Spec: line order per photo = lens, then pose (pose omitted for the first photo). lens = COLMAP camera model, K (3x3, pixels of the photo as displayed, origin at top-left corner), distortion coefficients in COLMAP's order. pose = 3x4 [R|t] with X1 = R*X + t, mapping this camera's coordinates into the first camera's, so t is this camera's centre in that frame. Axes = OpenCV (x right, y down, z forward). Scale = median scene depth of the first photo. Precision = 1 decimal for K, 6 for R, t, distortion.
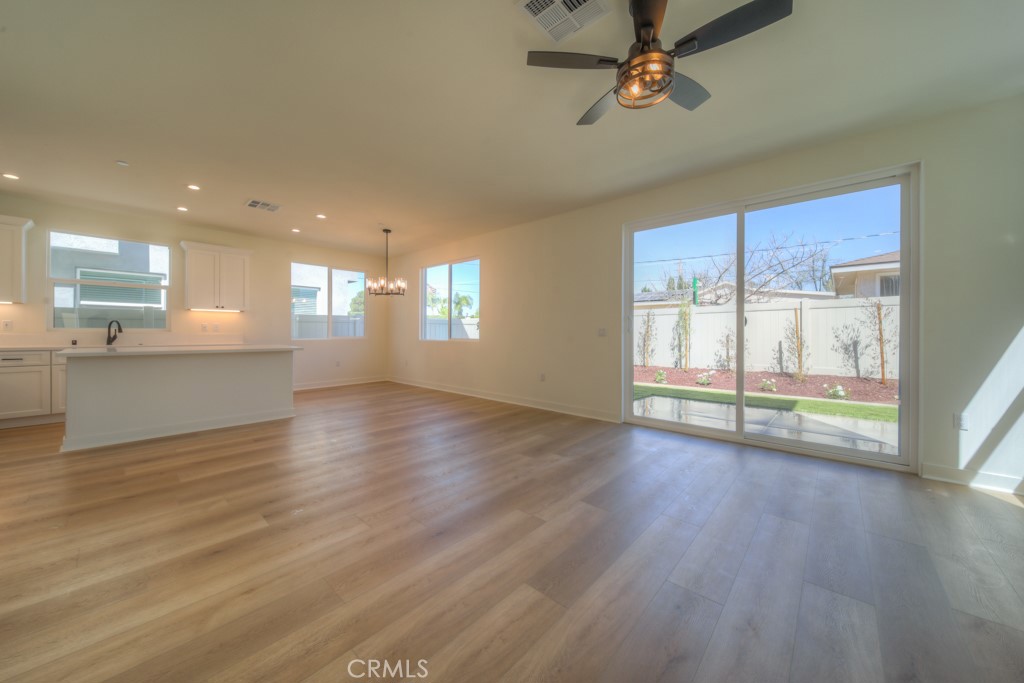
lens RADIAL K [[364.6, 0, 514.6], [0, 364.6, 330.8], [0, 0, 1]] dist [-0.000491, -0.000152]
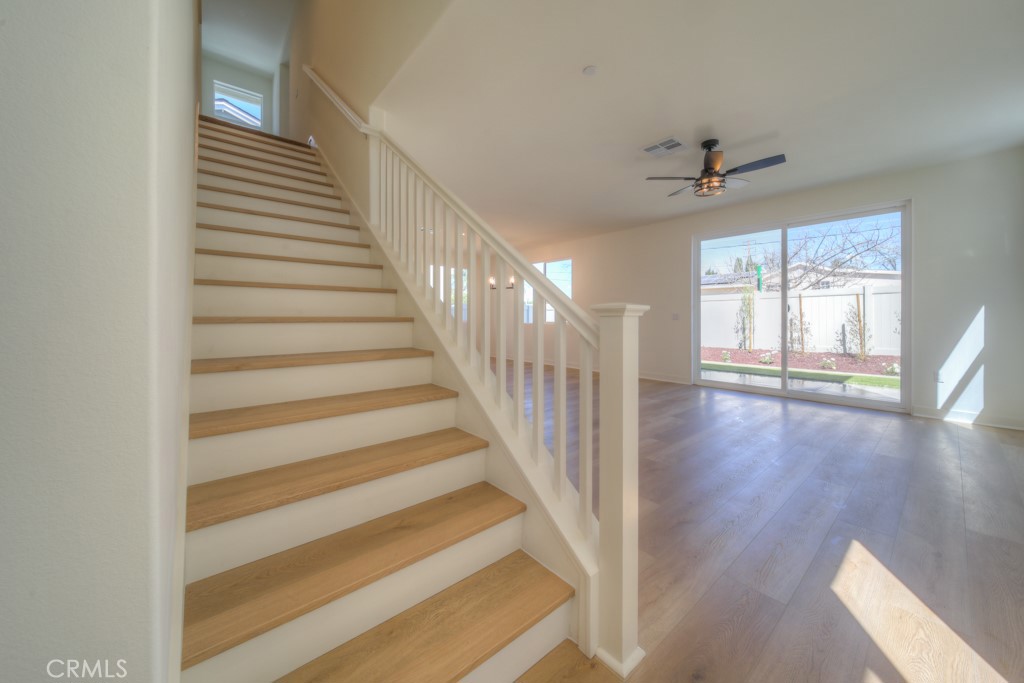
lens RADIAL K [[364.1, 0, 516.8], [0, 364.1, 314.3], [0, 0, 1]] dist [-0.000889, -0.000060]
pose [[0.989702, -0.004380, -0.143077, -0.081258], [0.003990, 0.999988, -0.003009, -0.001654], [0.143088, 0.002407, 0.989707, -0.225491]]
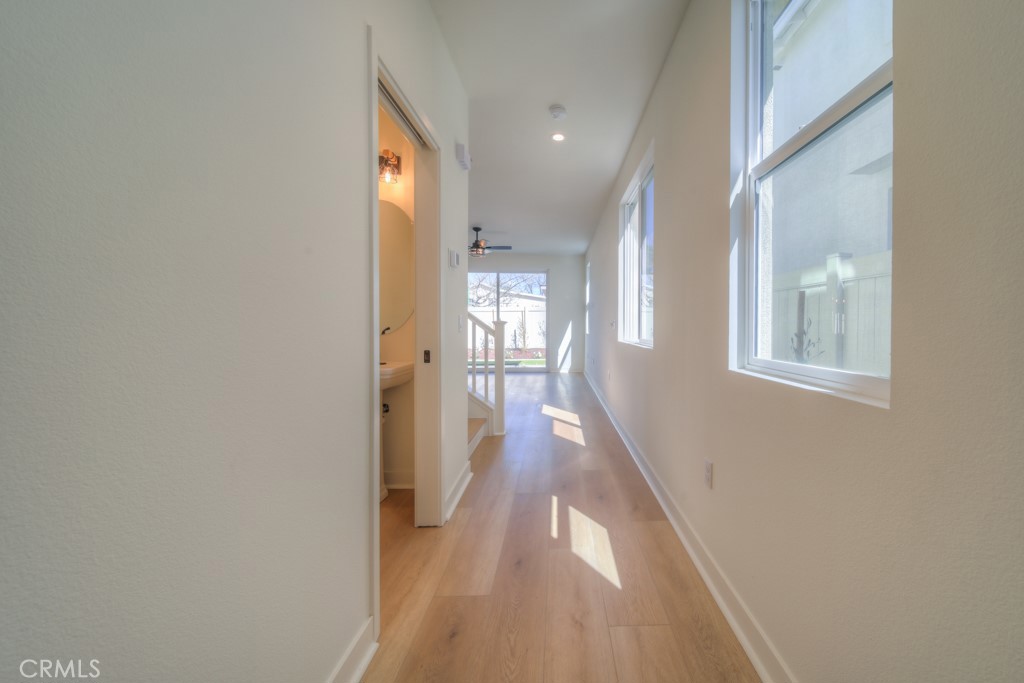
lens RADIAL K [[369.9, 0, 511.1], [0, 369.9, 323.5], [0, 0, 1]] dist [-0.003287, -0.000189]
pose [[0.821047, -0.004213, 0.570845, -0.300696], [0.004727, 0.999989, 0.000581, -0.002273], [-0.570841, 0.002221, 0.821058, -0.449362]]
